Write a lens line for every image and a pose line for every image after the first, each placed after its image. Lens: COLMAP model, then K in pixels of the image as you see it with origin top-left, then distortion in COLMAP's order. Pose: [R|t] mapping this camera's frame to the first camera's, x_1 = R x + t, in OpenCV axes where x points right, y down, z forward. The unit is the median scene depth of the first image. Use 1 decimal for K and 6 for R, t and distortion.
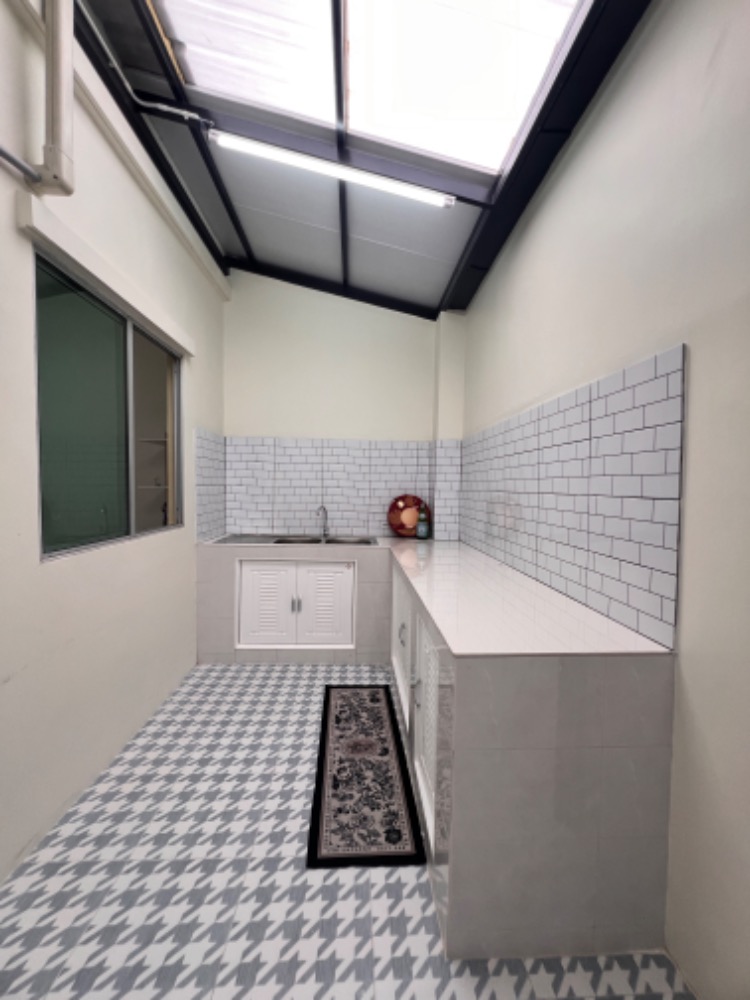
lens RADIAL K [[405.2, 0, 375.1], [0, 405.2, 502.1], [0, 0, 1]] dist [-0.003956, 0.001500]
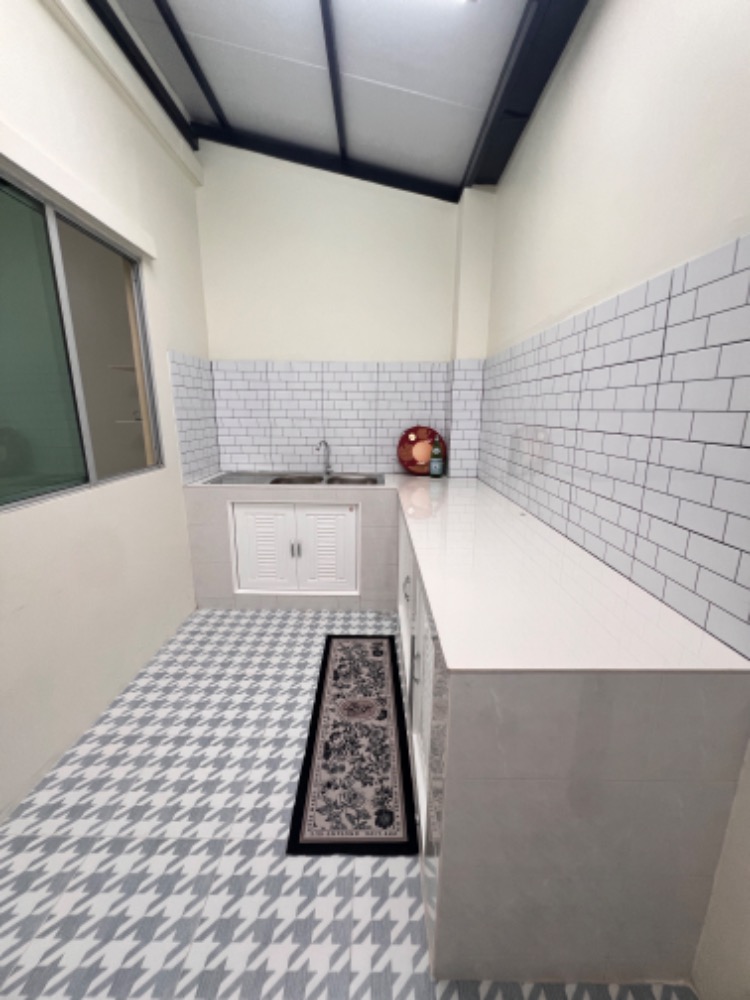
lens RADIAL K [[405.2, 0, 374.2], [0, 405.2, 503.3], [0, 0, 1]] dist [-0.003956, 0.001500]
pose [[0.998318, 0.000608, -0.057966, 0.053558], [0.010139, 0.982700, 0.184928, -0.028642], [0.057075, -0.185204, 0.981041, 0.170593]]
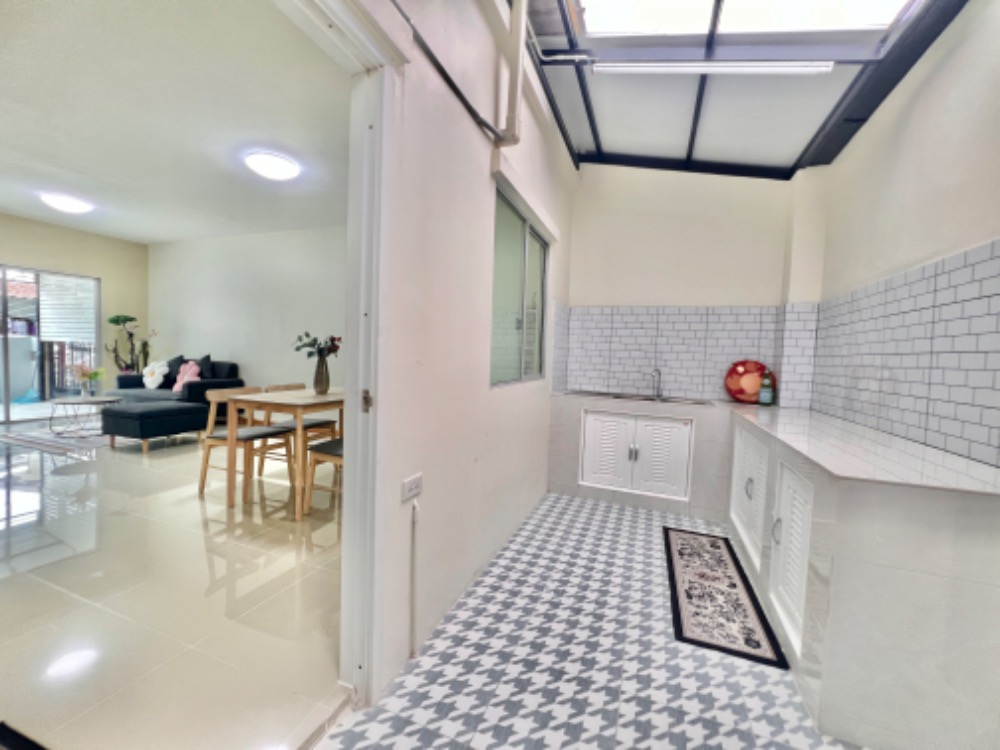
lens RADIAL K [[403.9, 0, 496.1], [0, 403.9, 372.8], [0, 0, 1]] dist [-0.002386, 0.001032]
pose [[0.910992, 0.036687, -0.410788, -0.127088], [-0.038677, 0.999246, 0.003468, 0.055878], [0.410606, 0.012729, 0.911724, -0.261074]]
